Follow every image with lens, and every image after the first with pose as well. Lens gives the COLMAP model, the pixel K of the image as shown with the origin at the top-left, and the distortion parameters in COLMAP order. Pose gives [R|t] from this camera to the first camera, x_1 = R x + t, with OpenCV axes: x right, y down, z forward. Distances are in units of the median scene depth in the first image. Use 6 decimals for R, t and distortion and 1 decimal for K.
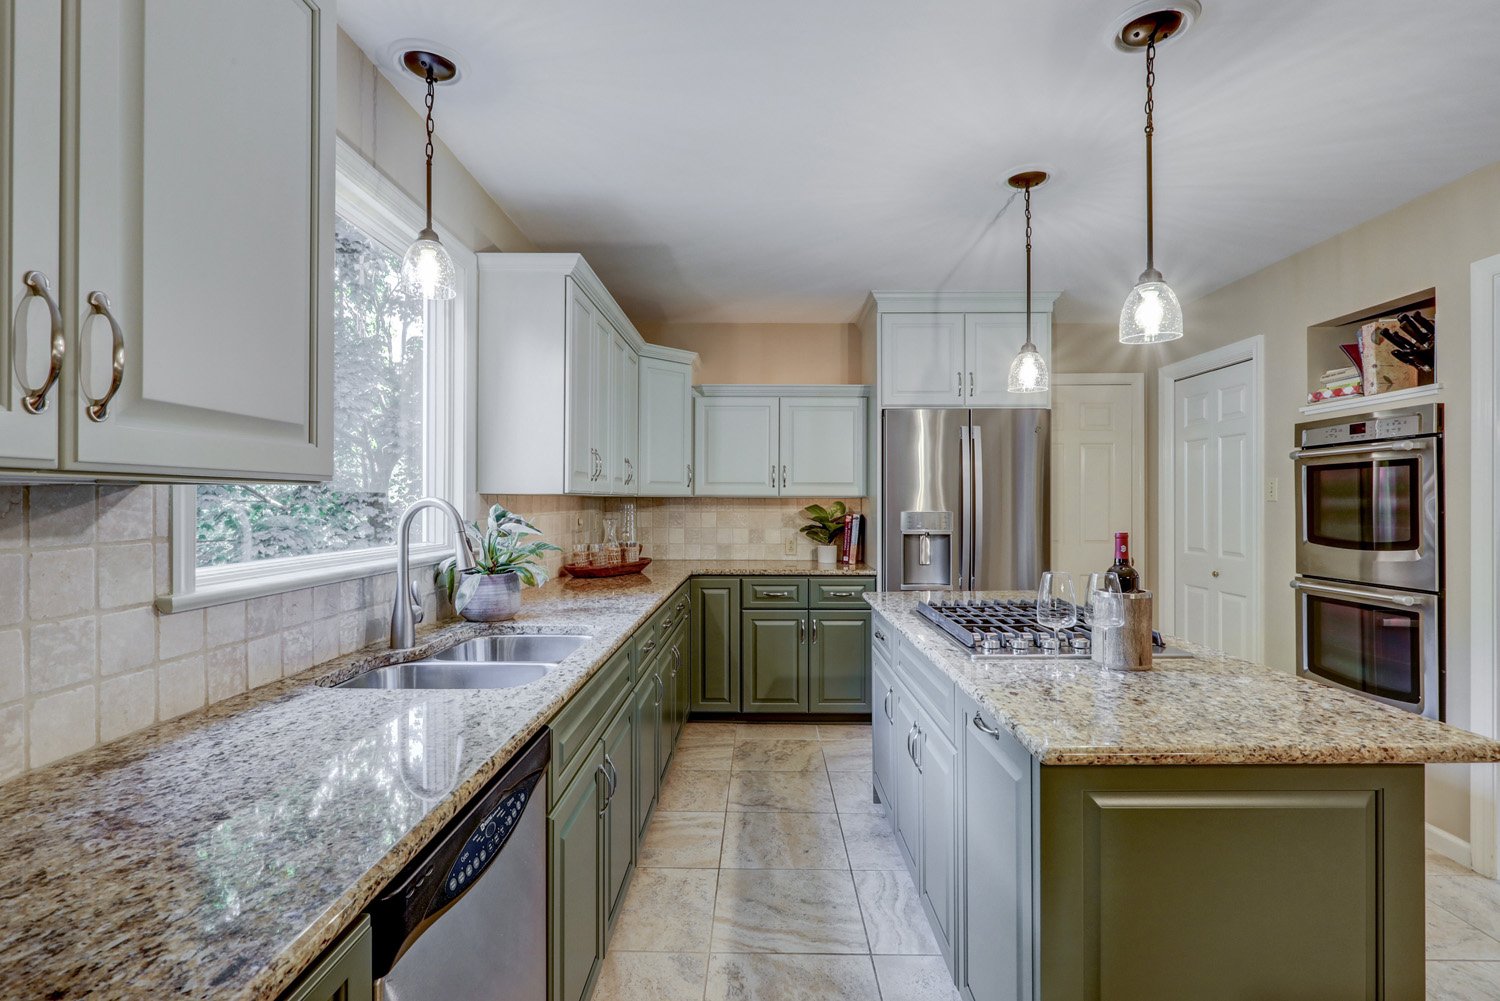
lens RADIAL K [[724.1, 0, 760.0], [0, 724.1, 499.8], [0, 0, 1]] dist [-0.003759, 0.004325]
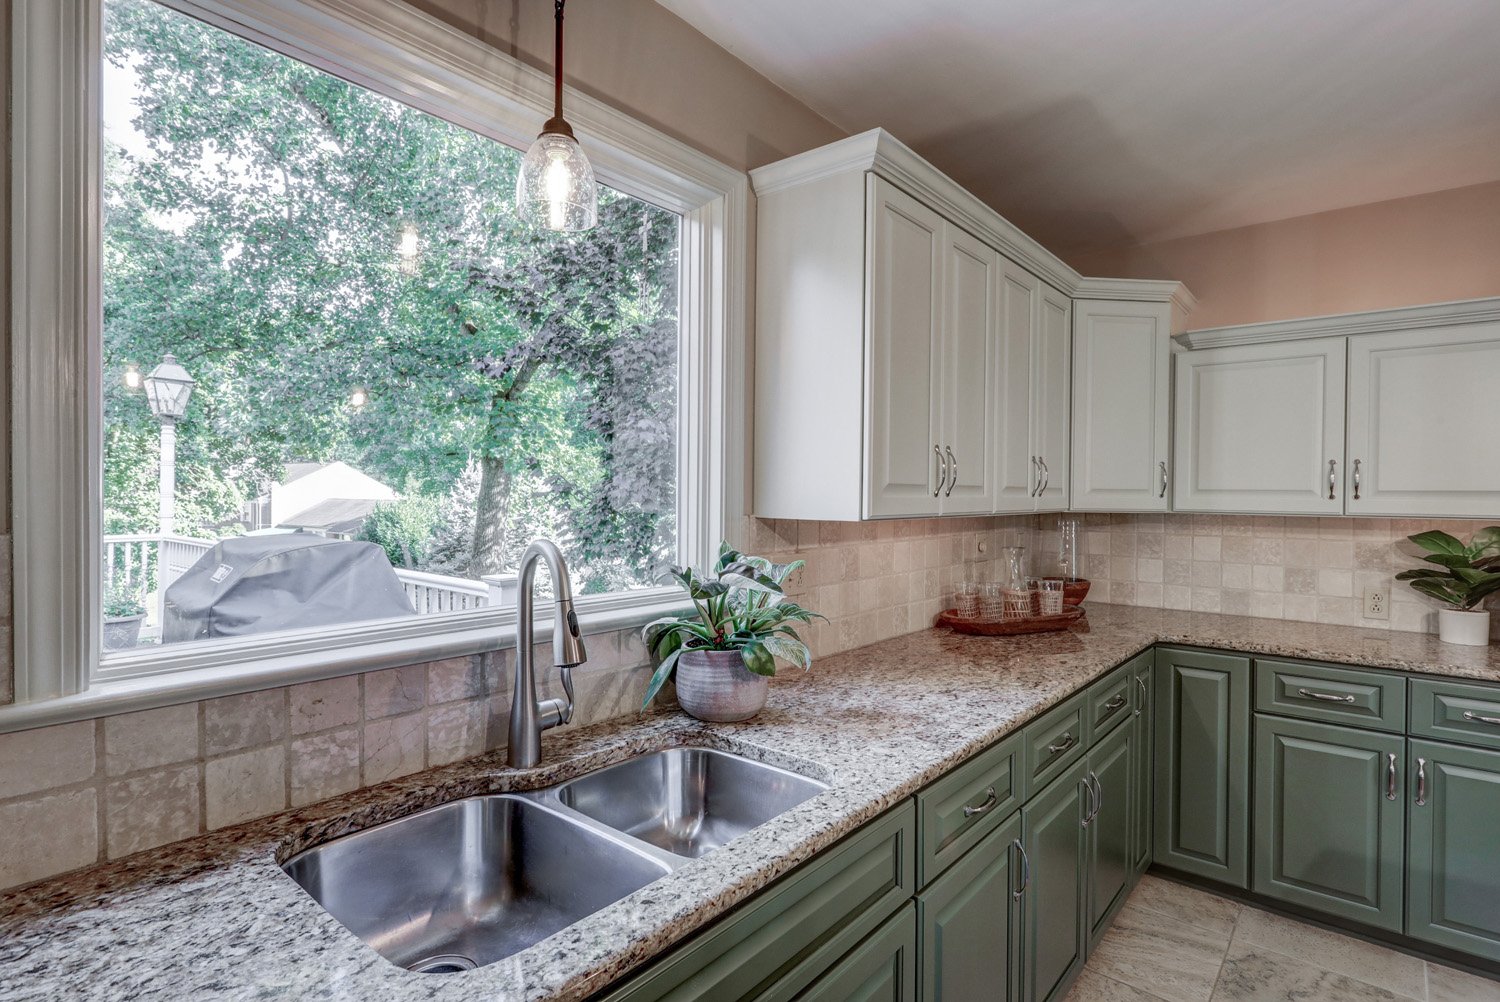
lens RADIAL K [[762.1, 0, 742.4], [0, 762.1, 500.2], [0, 0, 1]] dist [-0.011078, 0.003639]
pose [[0.767056, 0.012057, -0.641467, 0.074901], [-0.006319, 0.999917, 0.011238, -0.033871], [0.641549, -0.004567, 0.767068, 0.435062]]
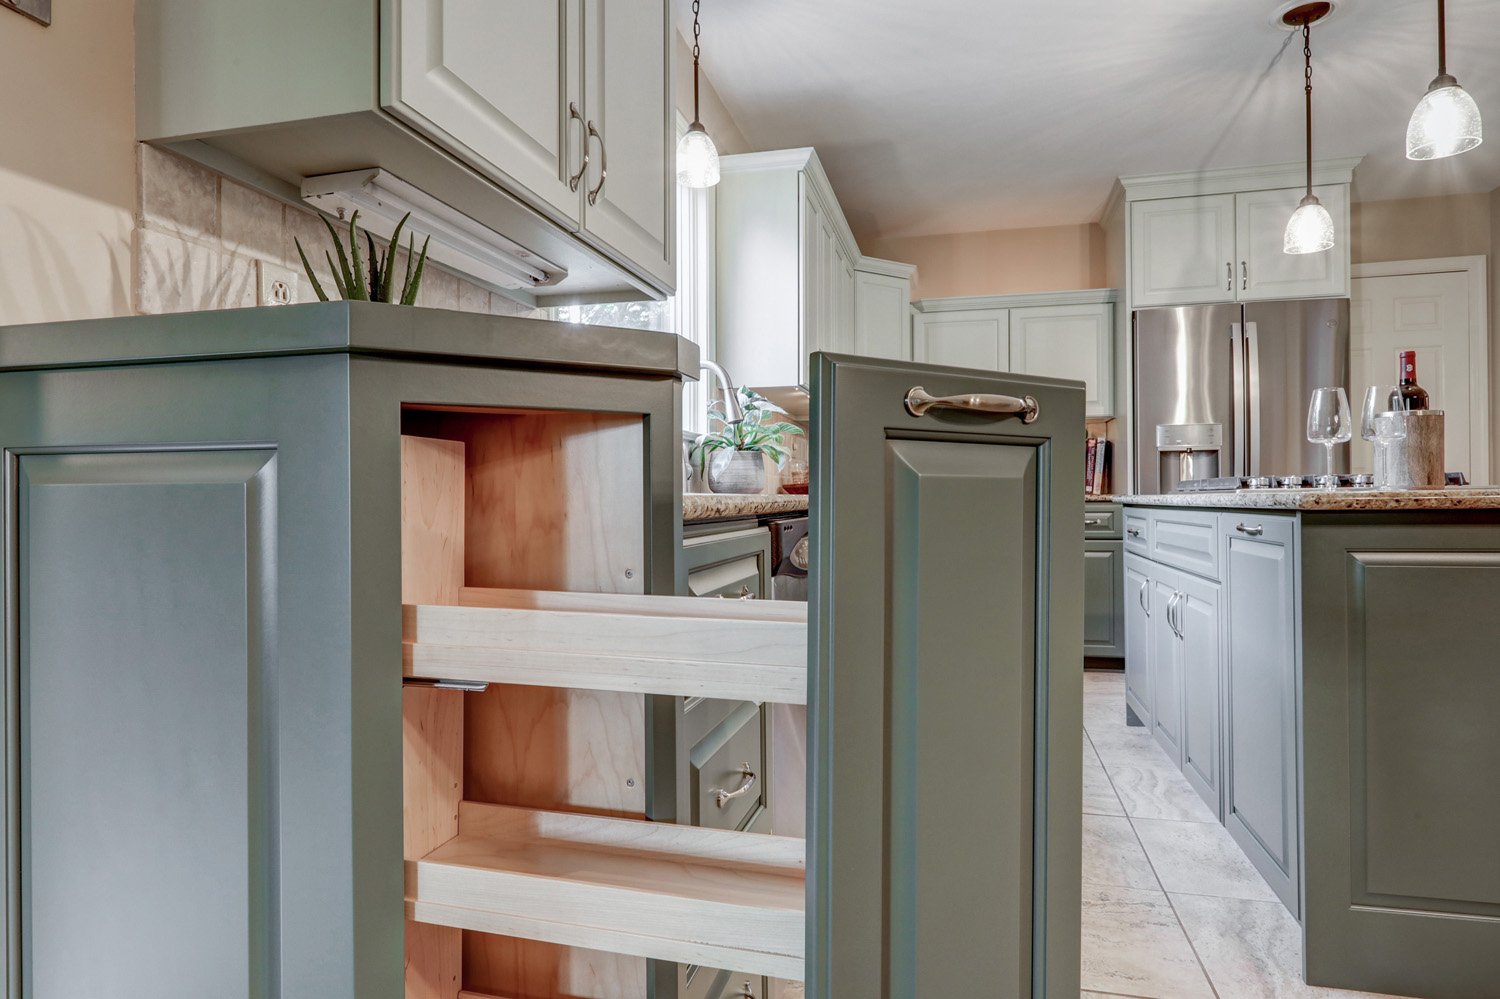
lens RADIAL K [[870.4, 0, 751.7], [0, 870.4, 497.9], [0, 0, 1]] dist [-0.000308, -0.004853]
pose [[0.970707, -0.007963, -0.240133, -0.042777], [0.008098, 0.999967, -0.000423, 0.151975], [0.240129, -0.001534, 0.970740, -0.208131]]
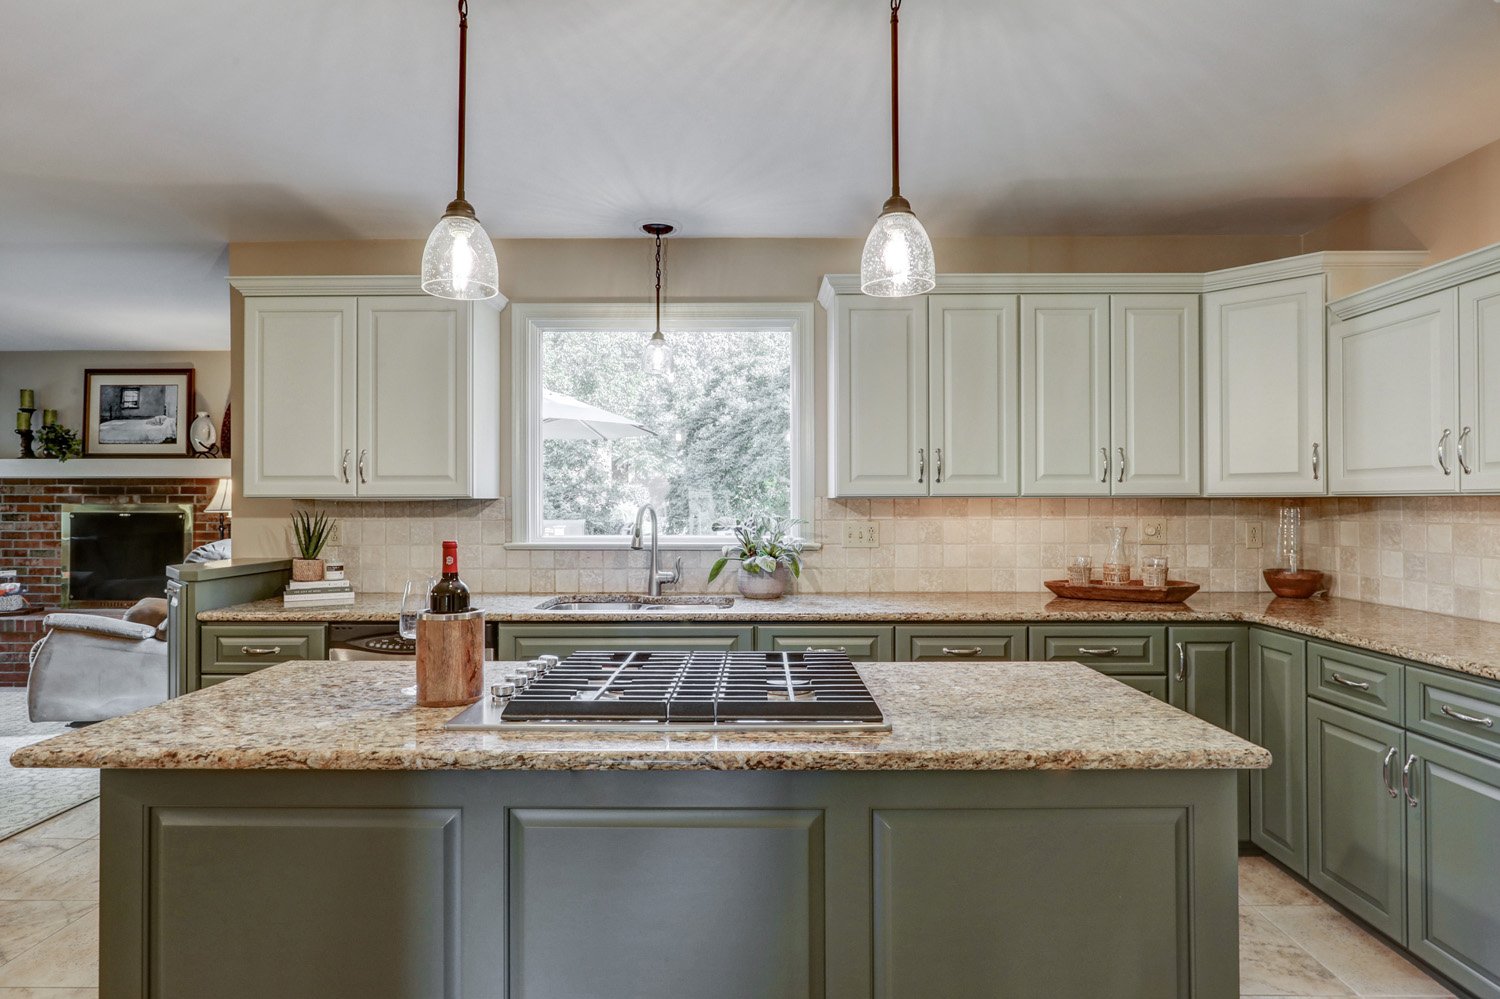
lens RADIAL K [[801.1, 0, 756.0], [0, 801.1, 499.1], [0, 0, 1]] dist [-0.012037, 0.006156]
pose [[-0.015563, -0.008944, -0.999839, 0.940217], [0.003180, 0.999954, -0.008995, 0.004417], [0.999874, -0.003320, -0.015534, 0.915614]]
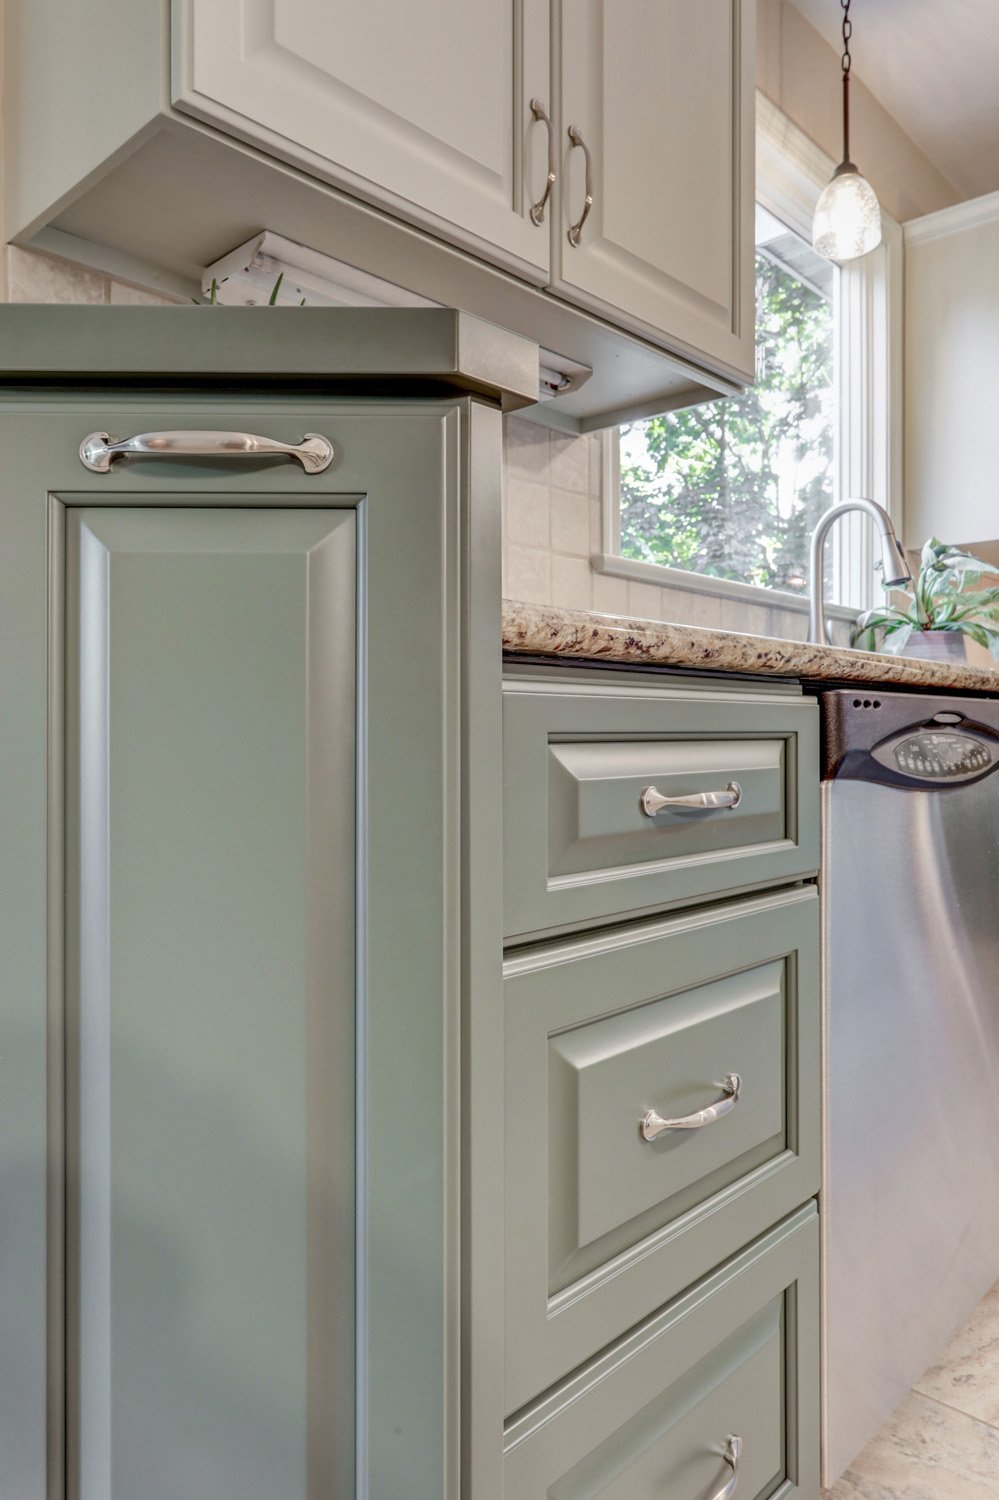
lens RADIAL K [[1024.2, 0, 489.4], [0, 1024.2, 731.3], [0, 0, 1]] dist [0.003534, 0.003277]
pose [[0.736340, -0.005856, -0.676587, 0.005871], [0.004231, 0.999983, -0.004049, 0.181923], [0.676599, 0.000119, 0.736352, -0.061290]]
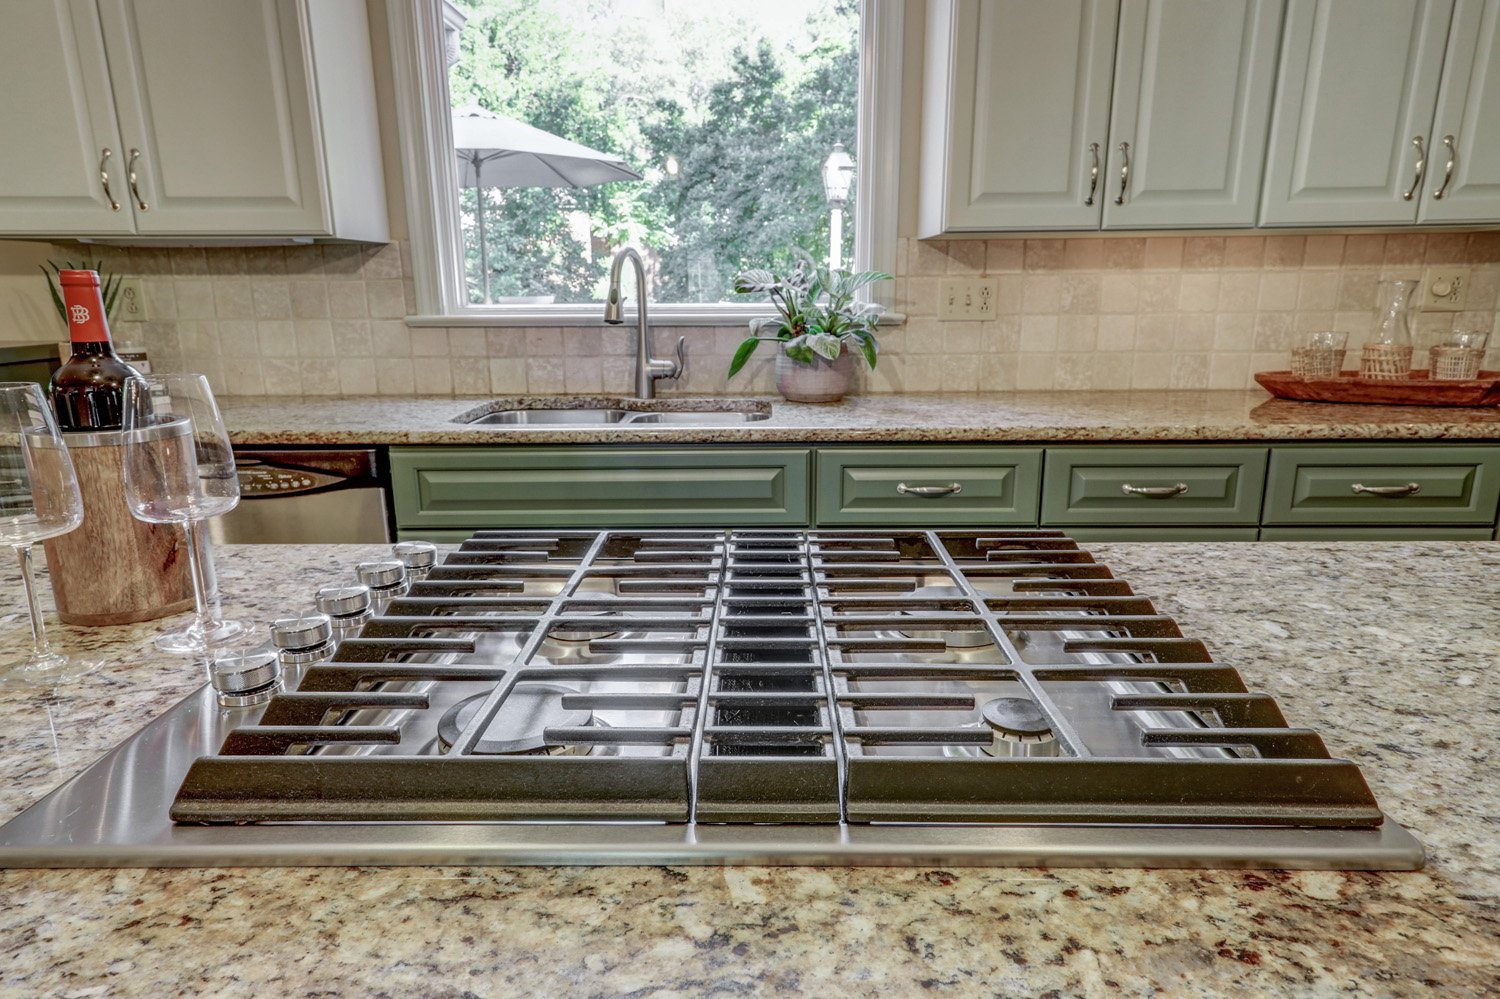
lens RADIAL K [[892.1, 0, 759.4], [0, 892.1, 503.2], [0, 0, 1]] dist [0.013044, 0.003997]
pose [[-0.015709, 0.235470, -0.971755, 0.570407], [0.008178, 0.971872, 0.235366, 0.037108], [0.999843, -0.004250, -0.017193, 0.864983]]
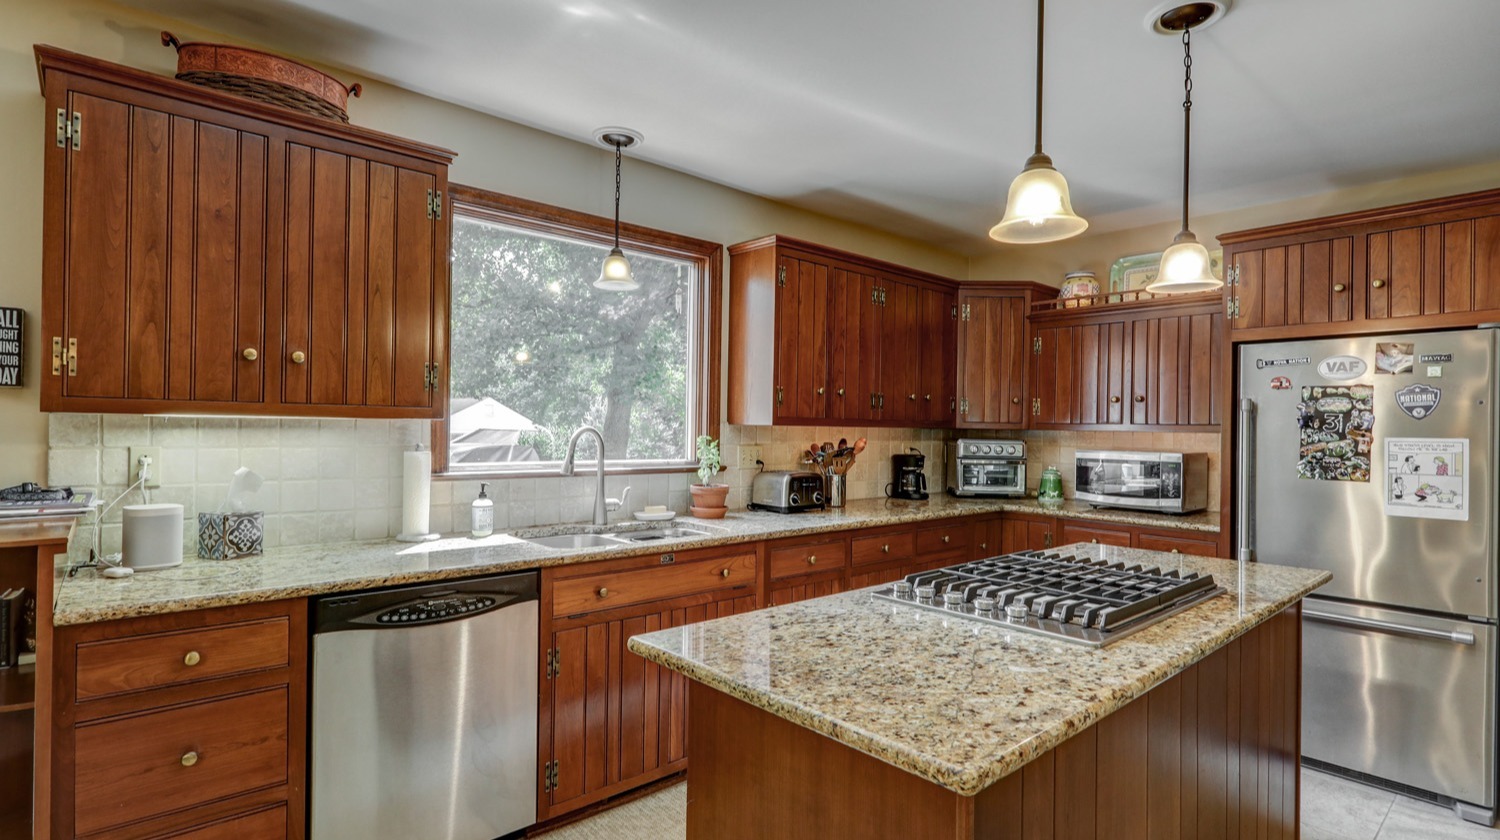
lens RADIAL K [[731.6, 0, 743.6], [0, 731.6, 431.8], [0, 0, 1]] dist [0.000226, 0.001607]
pose [[0.661860, 0.015273, -0.749472, 0.637806], [-0.013850, 0.999871, 0.008144, -0.007278], [0.749499, 0.004990, 0.661986, 0.144062]]
